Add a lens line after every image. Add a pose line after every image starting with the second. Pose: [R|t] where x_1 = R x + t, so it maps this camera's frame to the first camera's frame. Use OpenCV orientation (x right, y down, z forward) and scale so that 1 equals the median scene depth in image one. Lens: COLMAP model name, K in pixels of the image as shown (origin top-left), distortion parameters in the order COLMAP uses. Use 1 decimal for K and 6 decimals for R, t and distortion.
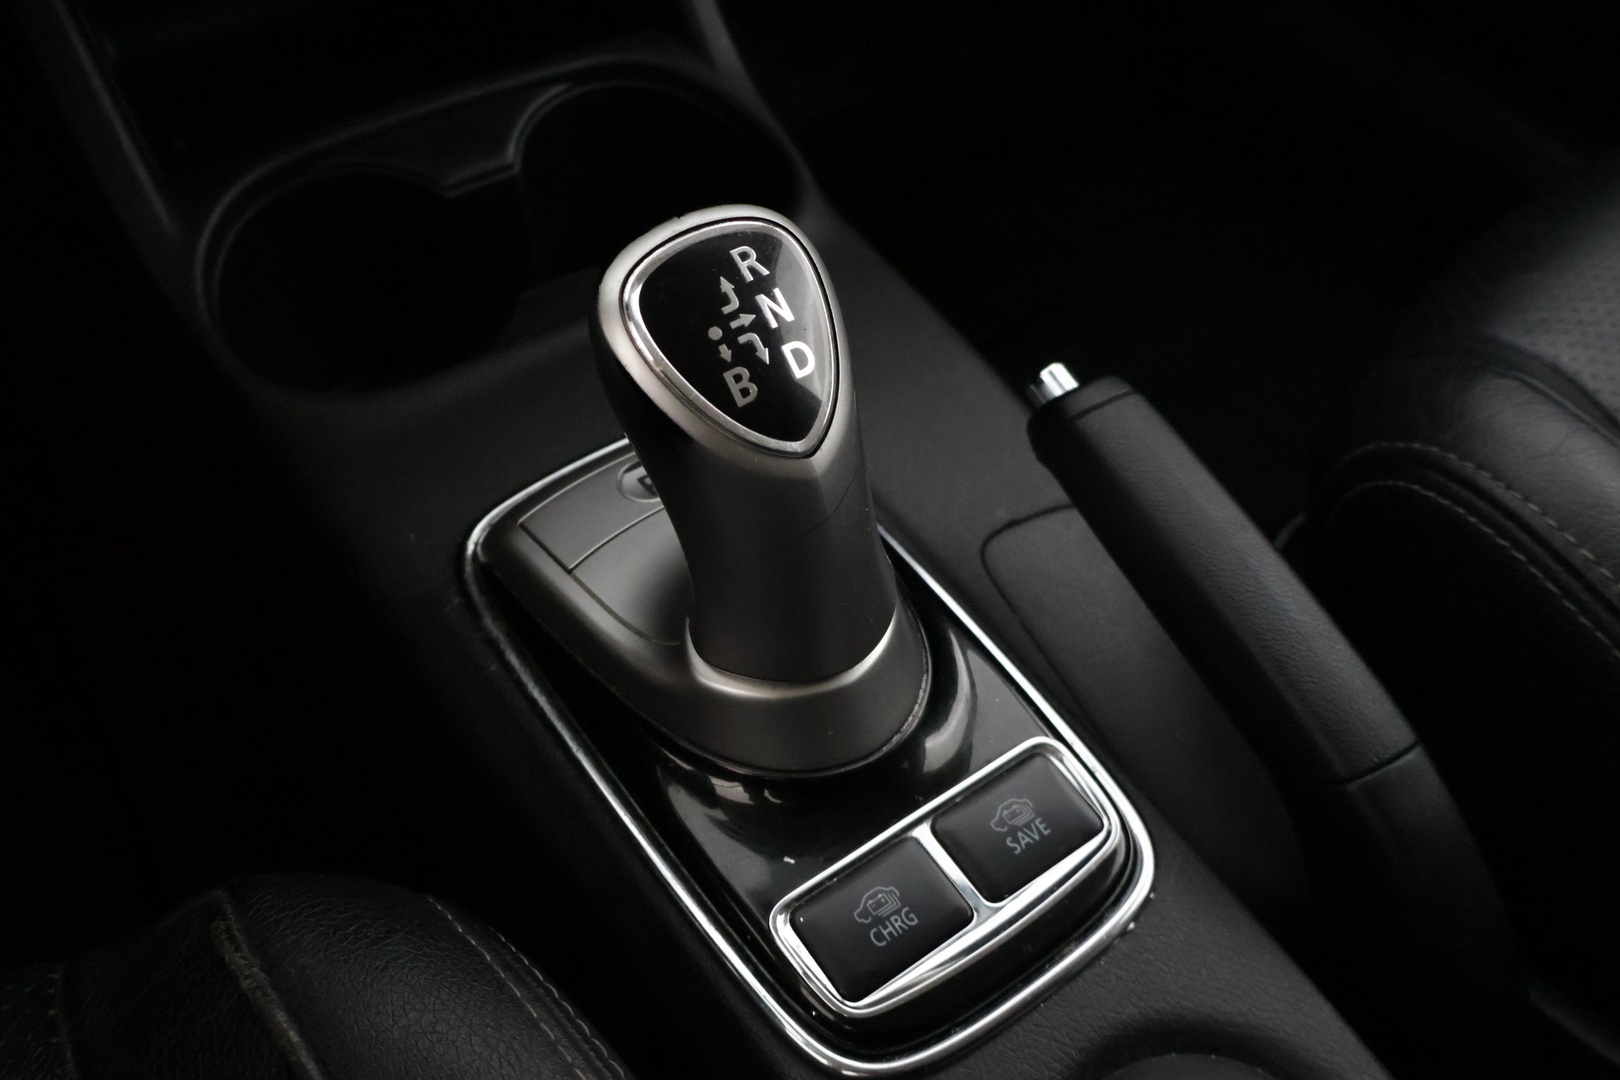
lens RADIAL K [[1398.8, 0, 807.9], [0, 1398.8, 538.4], [0, 0, 1]] dist [0.017943, -0.000546]
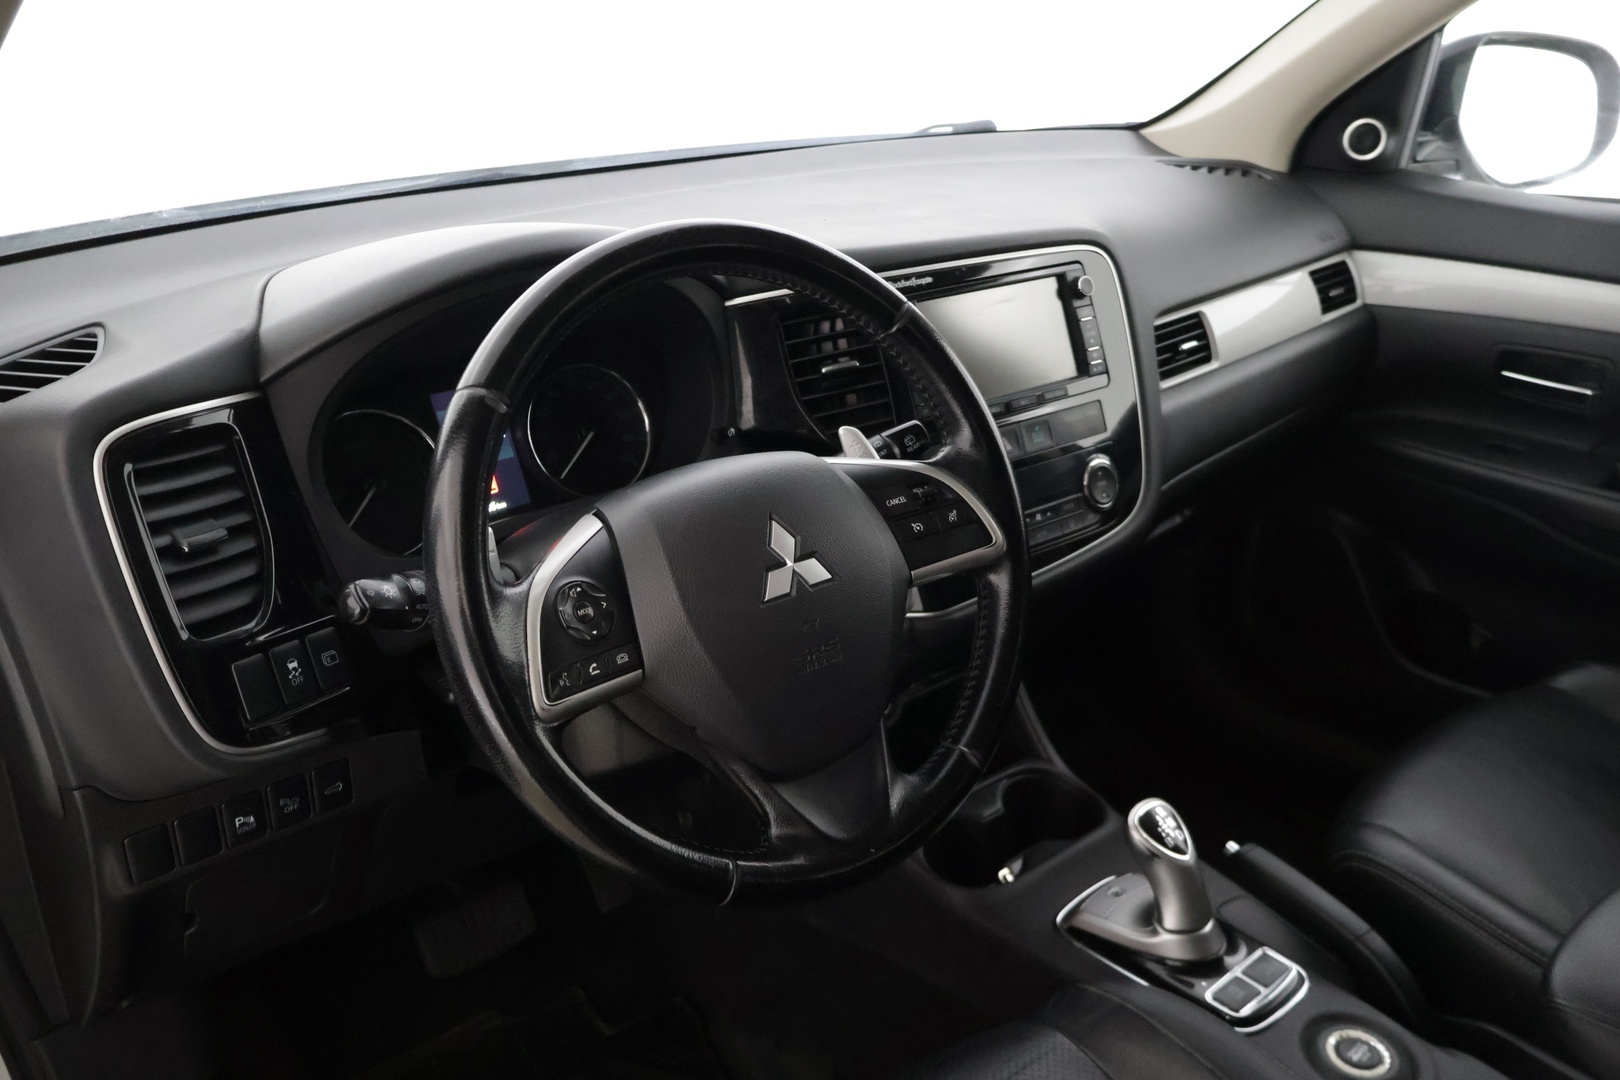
lens RADIAL K [[1336.2, 0, 790.9], [0, 1336.2, 564.4], [0, 0, 1]] dist [-0.015671, 0.026612]
pose [[0.992513, -0.114519, 0.042470, -0.873451], [0.121313, 0.883864, -0.451739, 0.568755], [0.014195, 0.453509, 0.891139, -2.003701]]
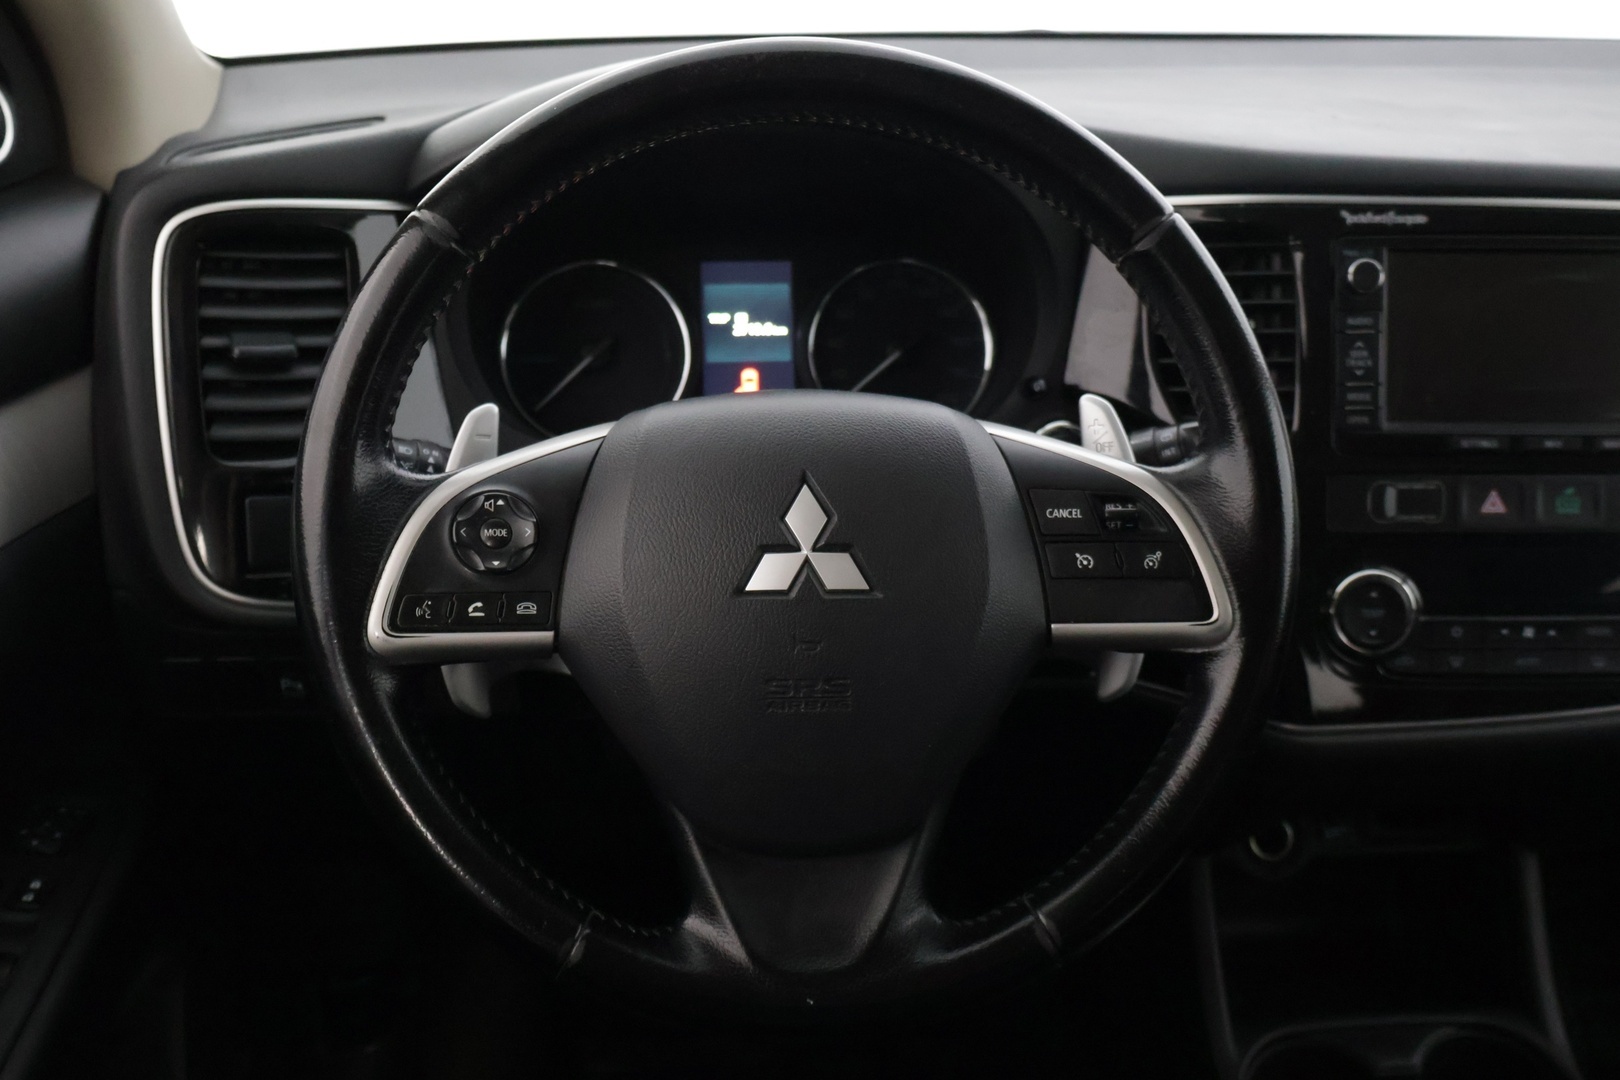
lens RADIAL K [[1576.0, 0, 804.2], [0, 1576.0, 528.0], [0, 0, 1]] dist [0.005217, 0.000000]
pose [[0.864908, 0.140465, -0.481874, -0.022109], [-0.357666, 0.846033, -0.395352, 0.277514], [0.352149, 0.514294, 0.781981, -1.485313]]
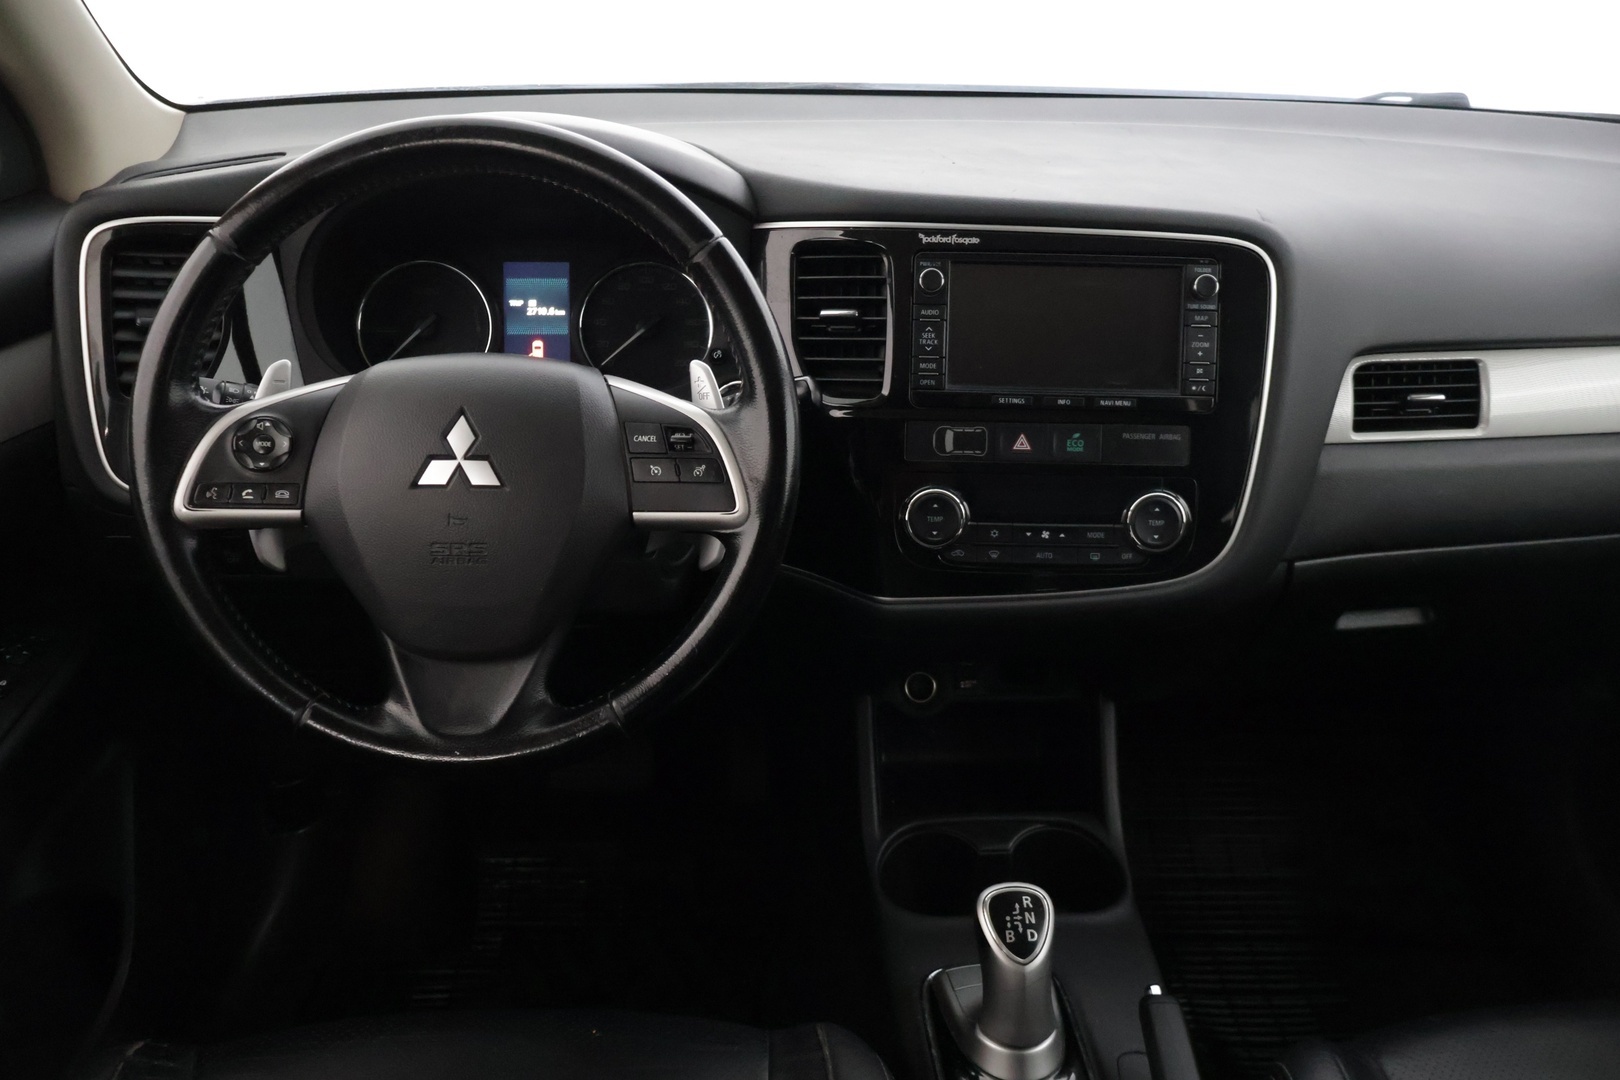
lens RADIAL K [[1336.2, 0, 803.6], [0, 1336.2, 533.8], [0, 0, 1]] dist [-0.015671, 0.026612]
pose [[0.848741, 0.176785, -0.498383, 0.706058], [-0.384140, 0.853822, -0.351319, 0.280359], [0.363422, 0.489628, 0.792583, -1.601268]]
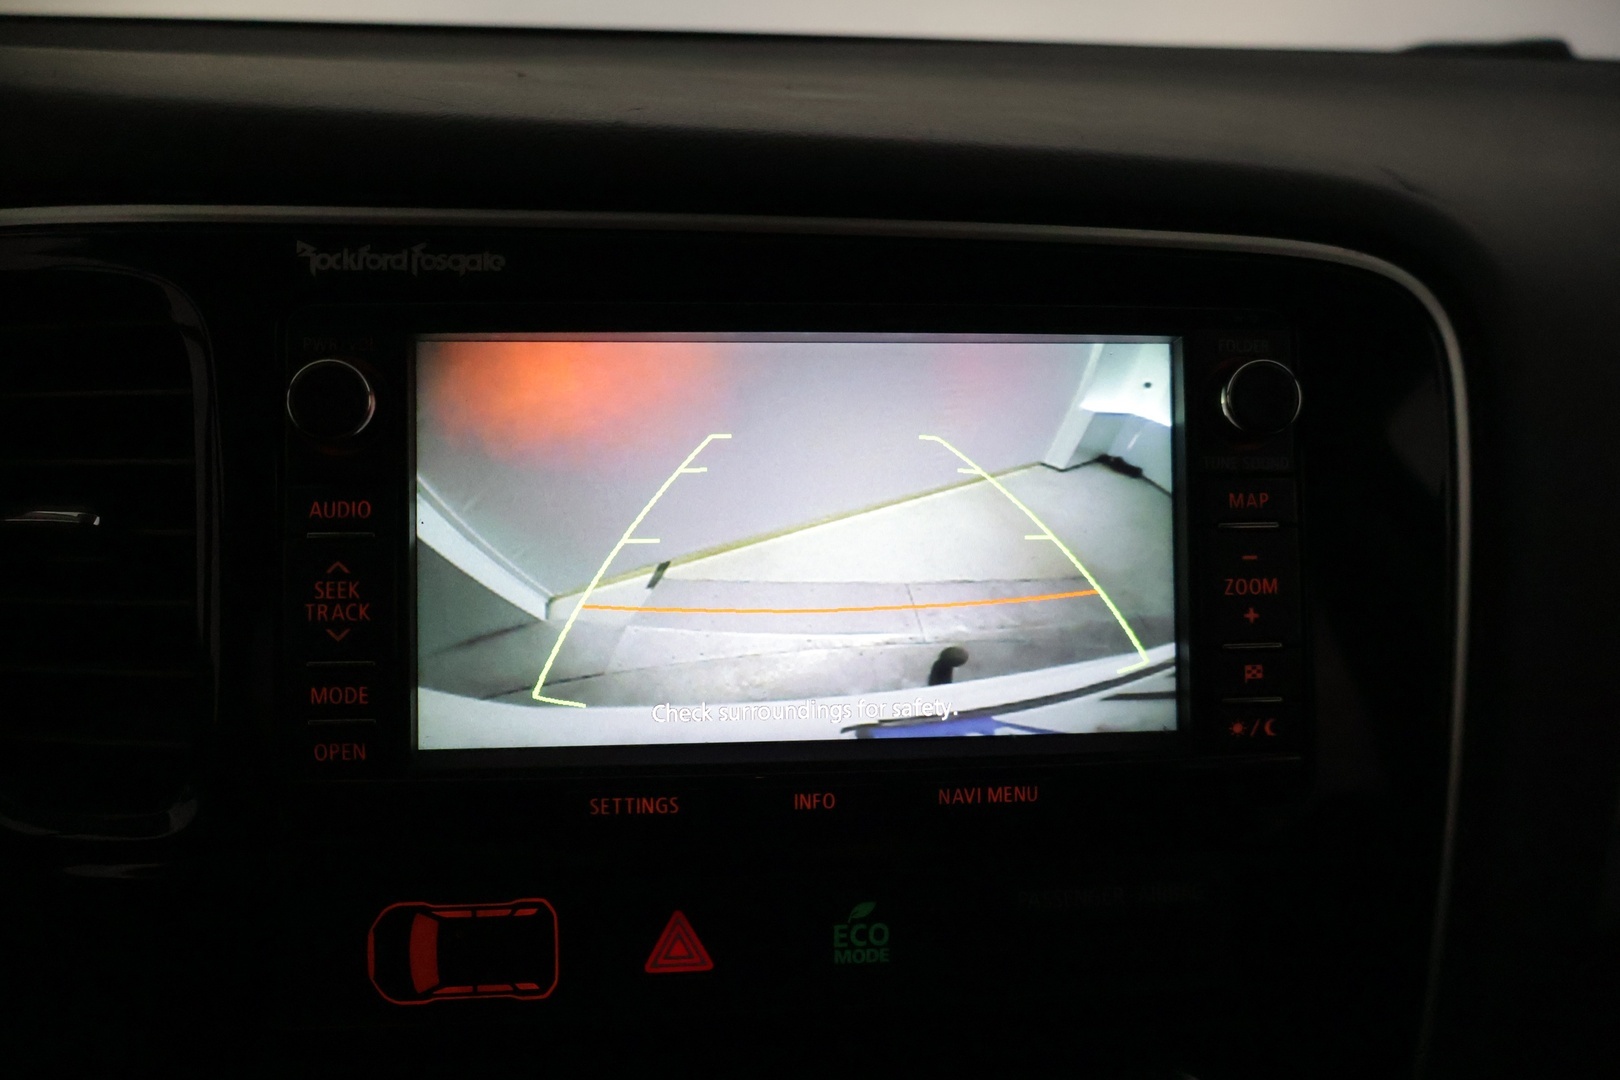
lens RADIAL K [[1336.2, 0, 807.6], [0, 1336.2, 526.3], [0, 0, 1]] dist [-0.015671, 0.026612]
pose [[0.898838, 0.109283, -0.424438, 0.106246], [-0.313986, 0.836209, -0.449630, -0.817642], [0.305782, 0.537412, 0.785930, -0.186374]]
